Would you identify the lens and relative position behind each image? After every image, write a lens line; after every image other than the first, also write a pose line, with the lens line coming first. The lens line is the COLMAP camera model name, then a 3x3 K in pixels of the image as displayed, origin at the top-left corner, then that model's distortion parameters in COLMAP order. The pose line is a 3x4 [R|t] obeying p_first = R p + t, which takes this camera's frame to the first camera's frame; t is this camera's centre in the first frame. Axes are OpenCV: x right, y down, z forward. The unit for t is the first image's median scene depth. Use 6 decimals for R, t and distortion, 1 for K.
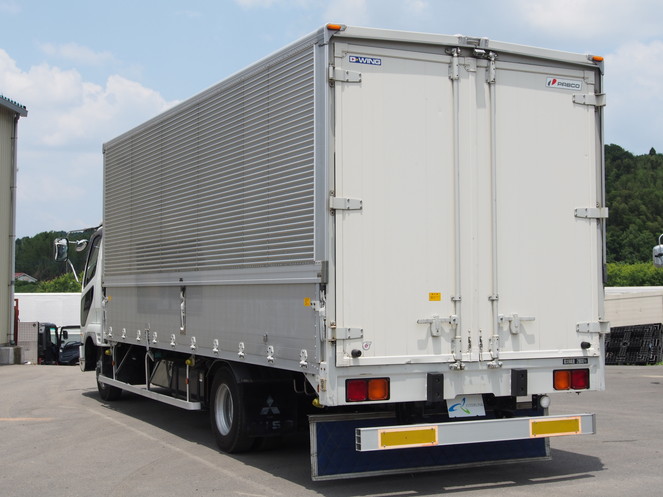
lens RADIAL K [[999.6, 0, 331.2], [0, 999.6, 282.4], [0, 0, 1]] dist [-0.054008, -0.153792]
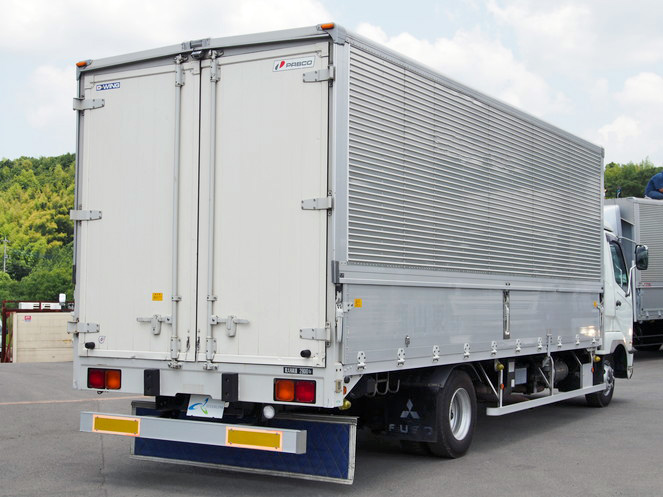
lens RADIAL K [[1084.6, 0, 331.5], [0, 1084.6, 248.5], [0, 0, 1]] dist [-0.014811, 0.020080]
pose [[0.551050, -0.028308, -0.833992, 1.142728], [0.002316, 0.999472, -0.032395, 0.001135], [0.834469, 0.015920, 0.550824, 0.516367]]
